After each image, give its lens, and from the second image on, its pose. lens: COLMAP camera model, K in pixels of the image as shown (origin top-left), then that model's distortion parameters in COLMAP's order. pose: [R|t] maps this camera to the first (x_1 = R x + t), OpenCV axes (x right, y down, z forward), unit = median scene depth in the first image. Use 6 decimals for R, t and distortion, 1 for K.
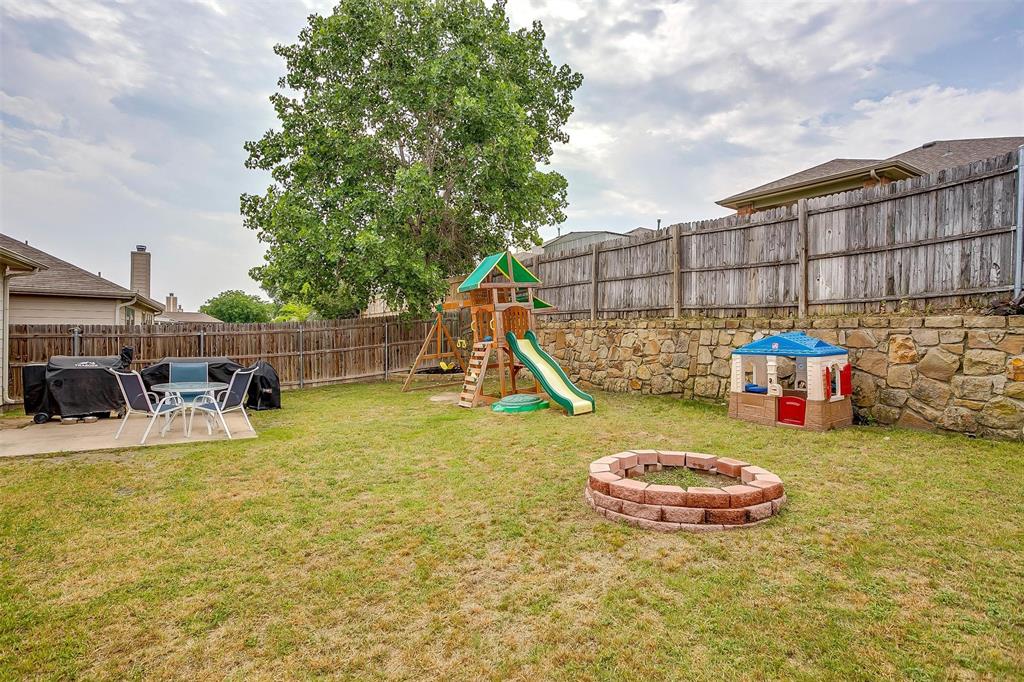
lens RADIAL K [[500.9, 0, 509.2], [0, 500.9, 335.0], [0, 0, 1]] dist [-0.026262, 0.005134]
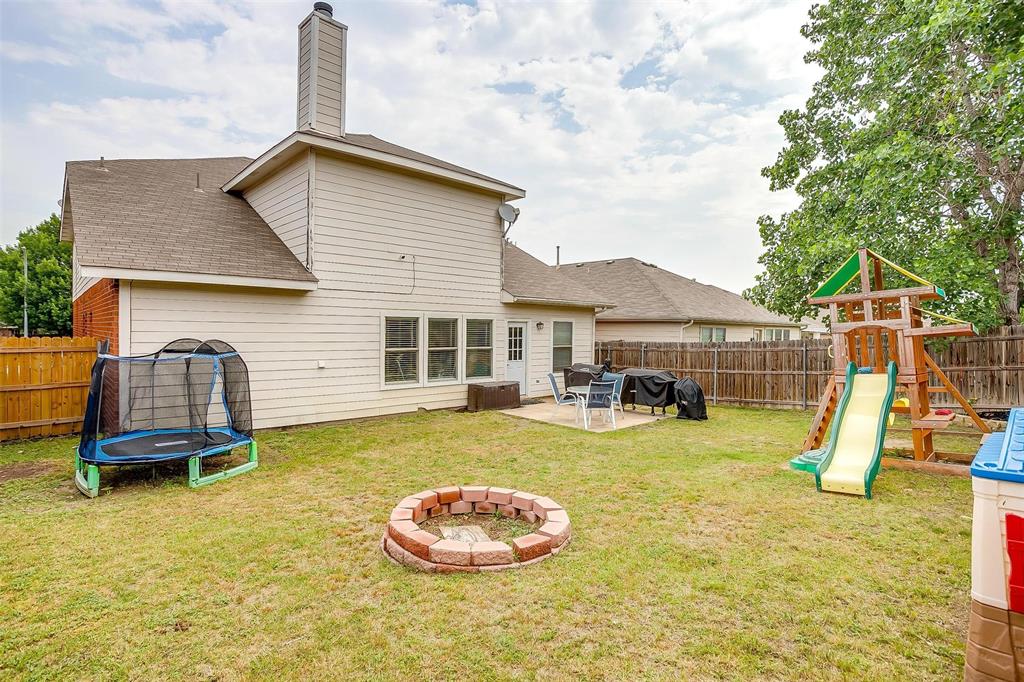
lens RADIAL K [[500.9, 0, 510.8], [0, 500.9, 338.7], [0, 0, 1]] dist [-0.026262, 0.005134]
pose [[0.228800, 0.005684, -0.973457, 0.545089], [-0.014975, 0.999885, 0.002318, -0.032749], [0.973358, 0.014047, 0.228859, 0.343187]]
